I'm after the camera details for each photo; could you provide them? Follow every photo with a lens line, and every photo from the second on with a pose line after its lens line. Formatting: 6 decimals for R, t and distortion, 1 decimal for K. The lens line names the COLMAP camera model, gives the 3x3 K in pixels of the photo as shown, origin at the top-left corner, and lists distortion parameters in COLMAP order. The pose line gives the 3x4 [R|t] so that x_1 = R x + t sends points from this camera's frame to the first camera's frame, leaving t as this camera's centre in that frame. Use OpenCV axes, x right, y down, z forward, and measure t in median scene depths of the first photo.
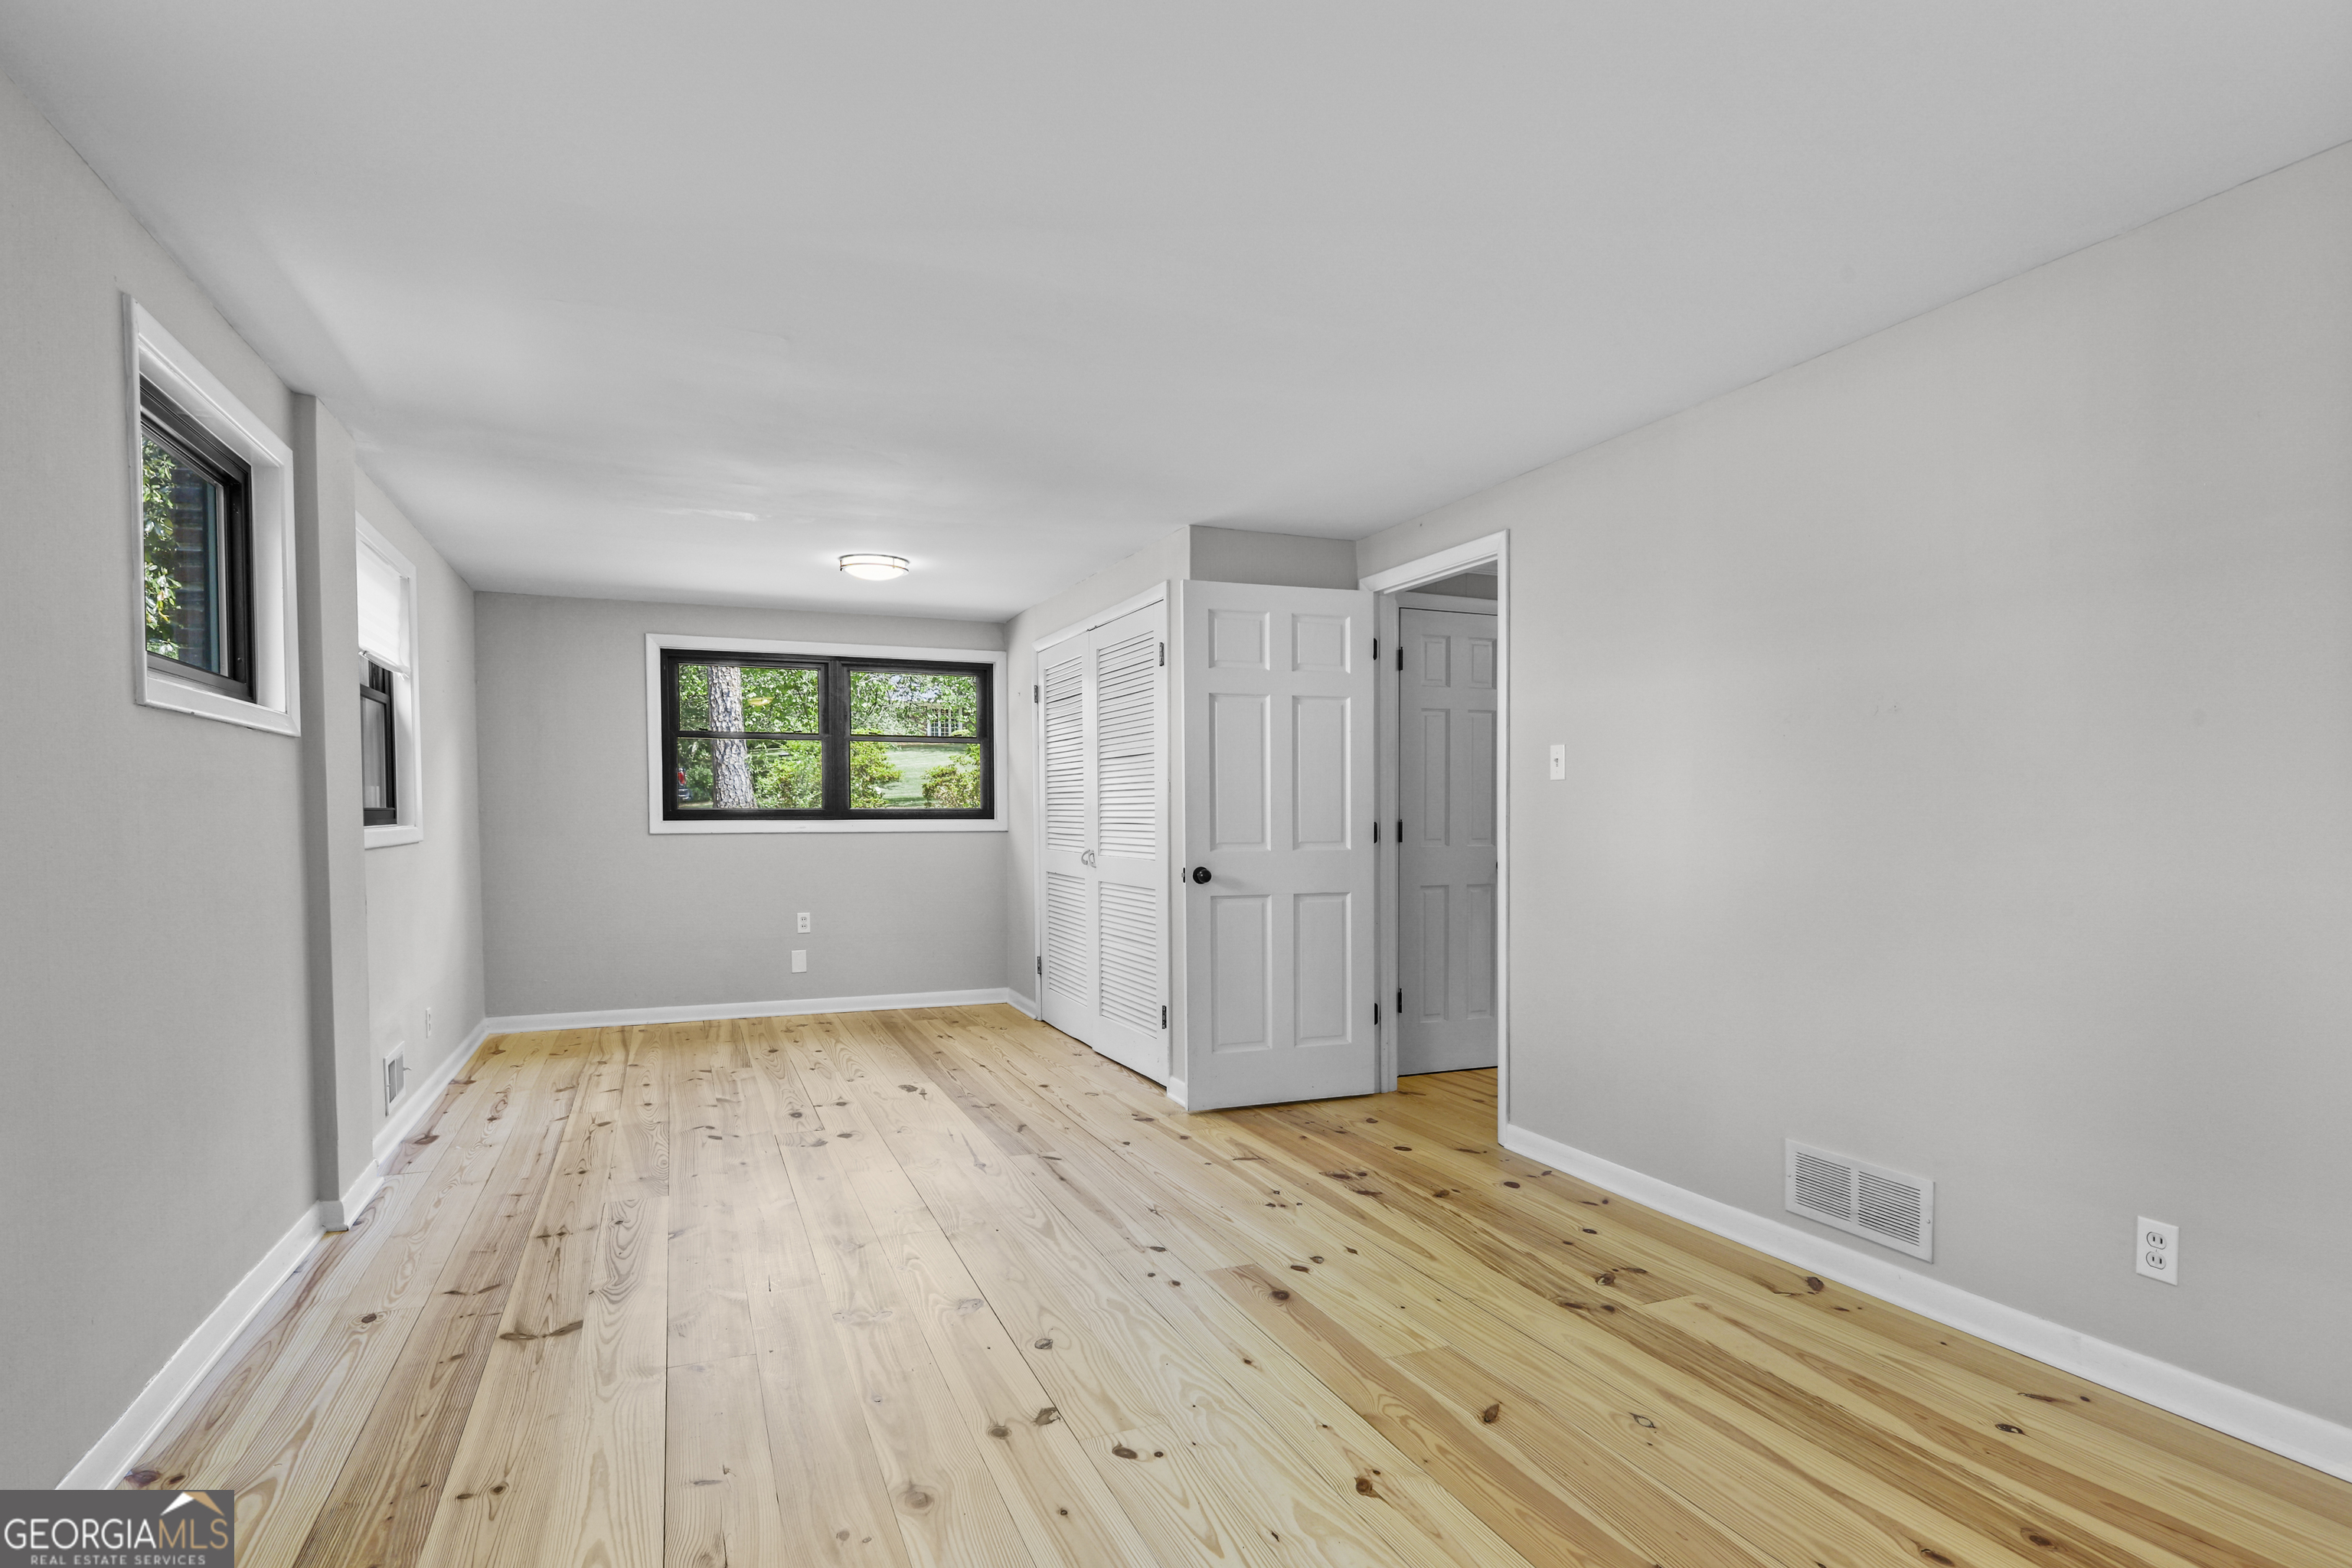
lens RADIAL K [[1229.2, 0, 1177.3], [0, 1229.2, 797.5], [0, 0, 1]] dist [-0.007064, -0.001212]
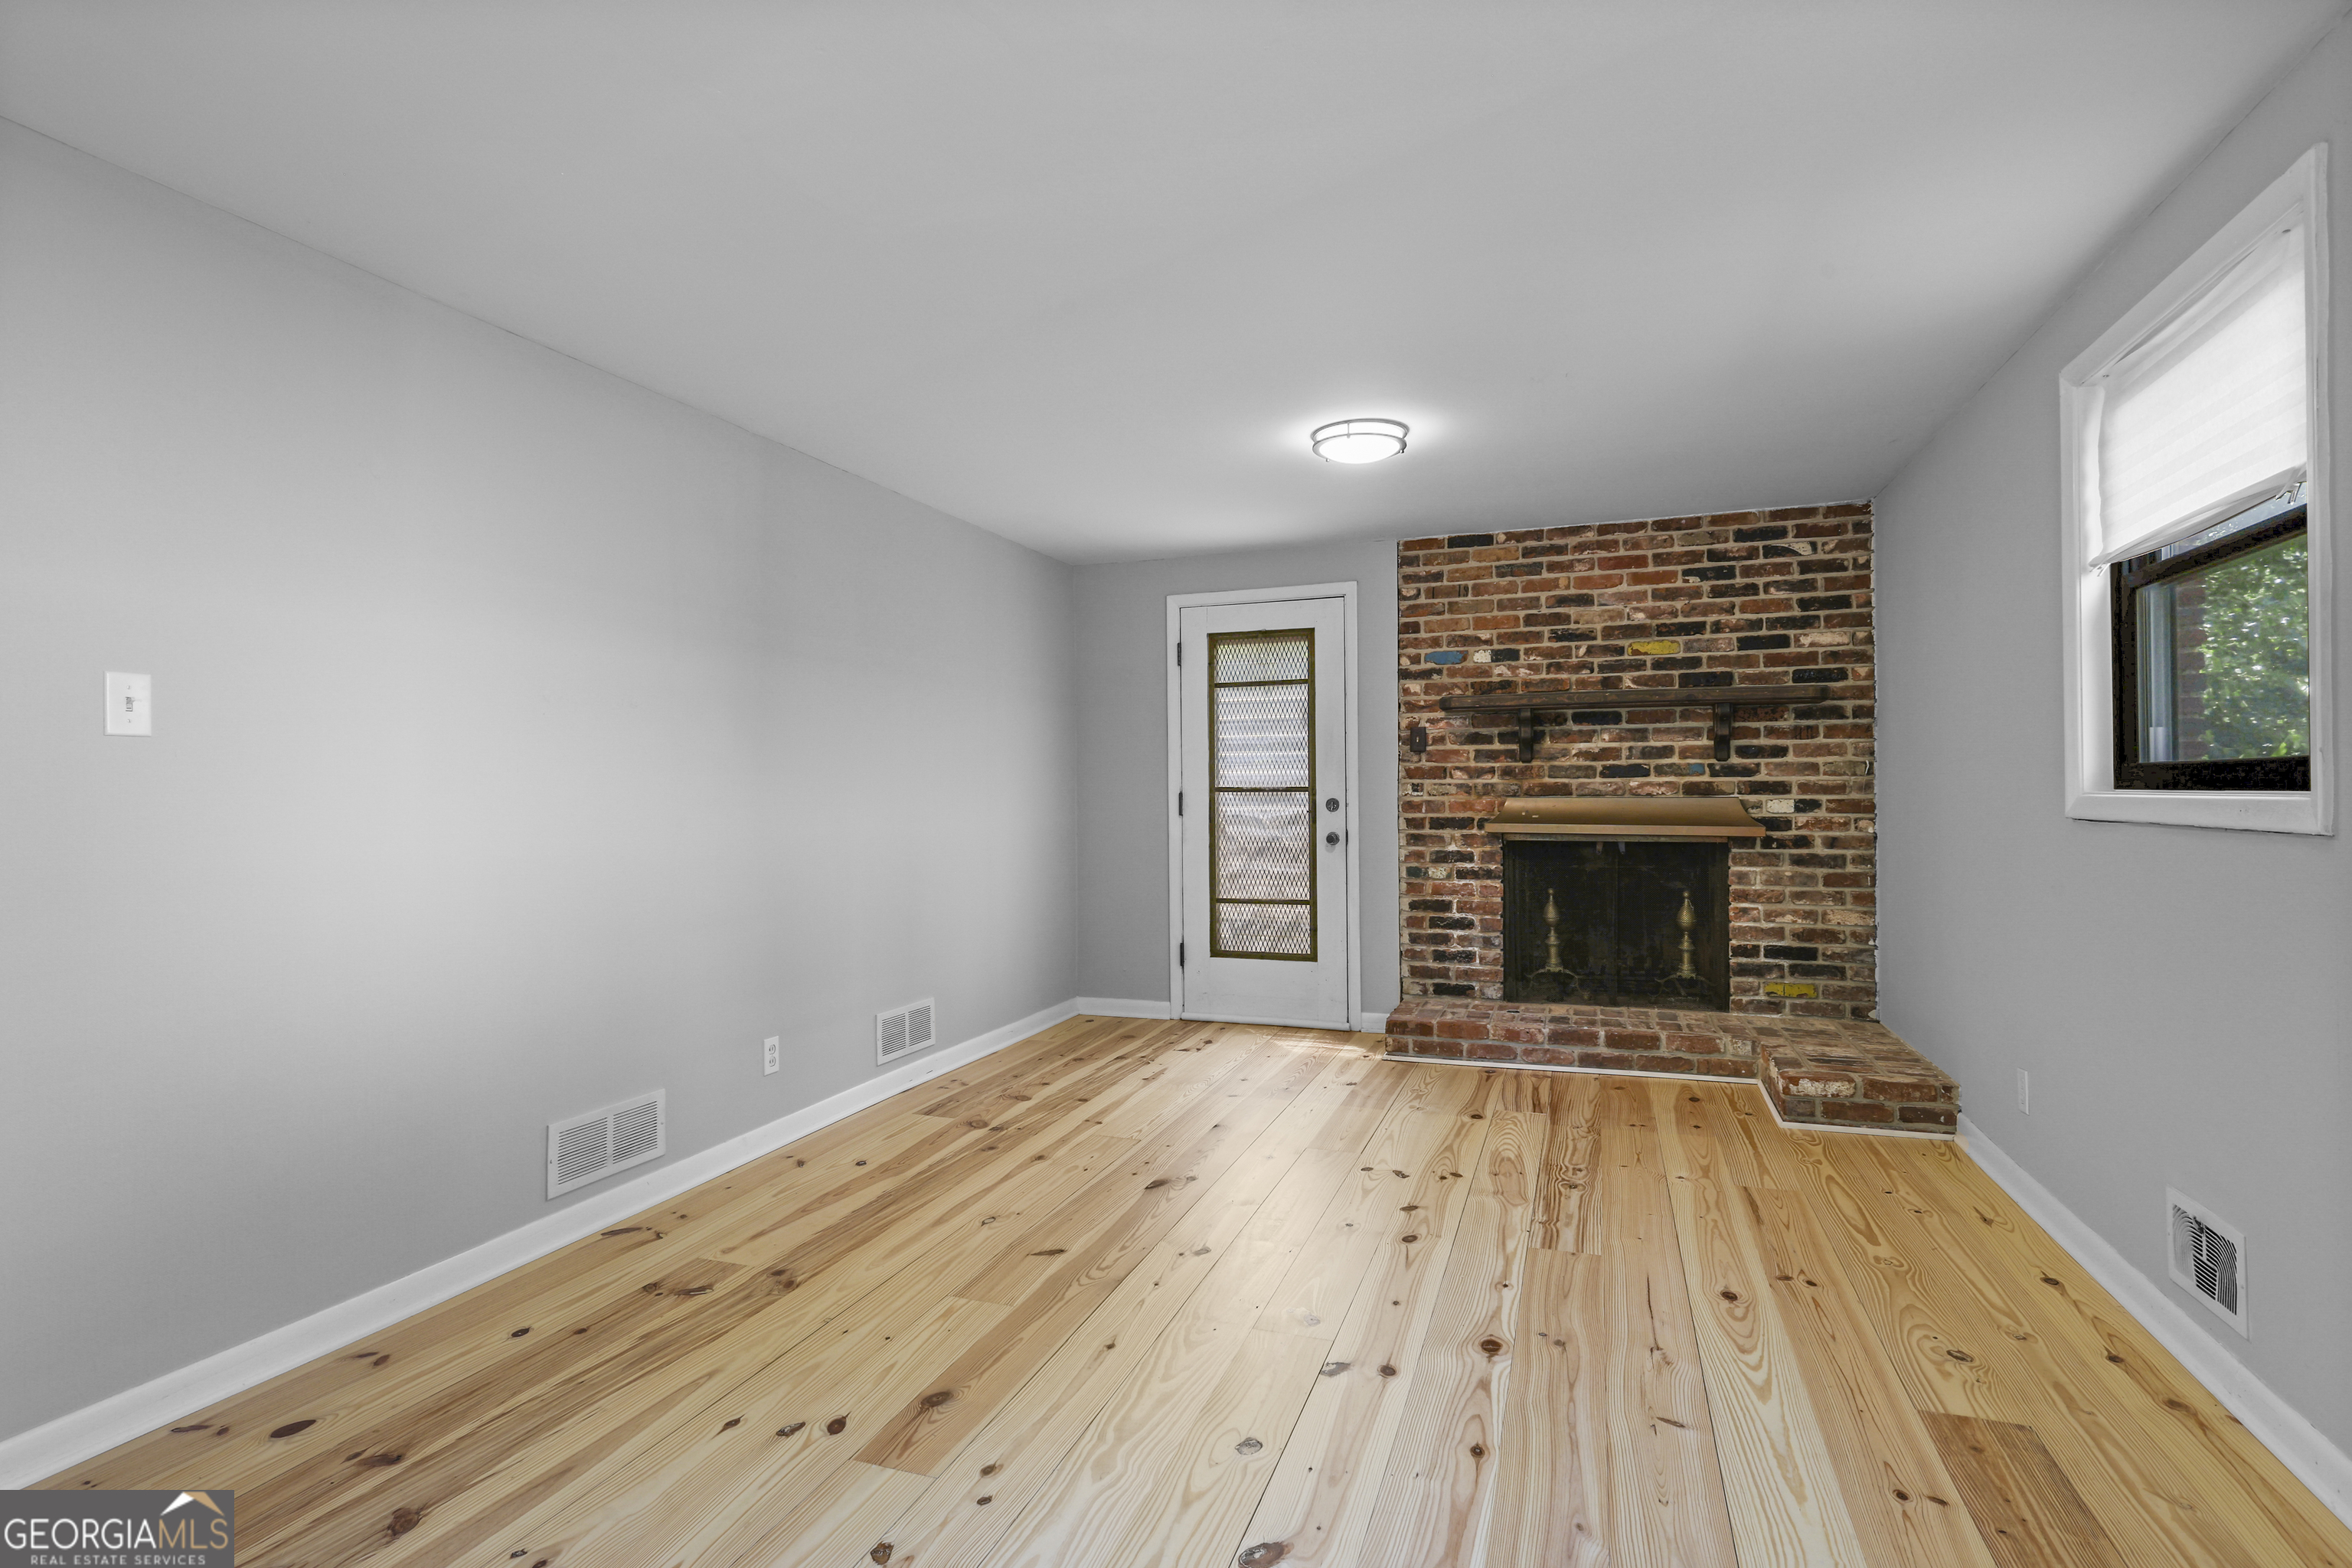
lens RADIAL K [[1155.2, 0, 1178.0], [0, 1155.2, 787.7], [0, 0, 1]] dist [-0.003713, 0.000229]
pose [[-0.741212, 0.011005, 0.671181, -0.541060], [0.004585, 0.999925, -0.011331, 0.023861], [-0.671256, -0.005321, -0.741207, 1.477443]]
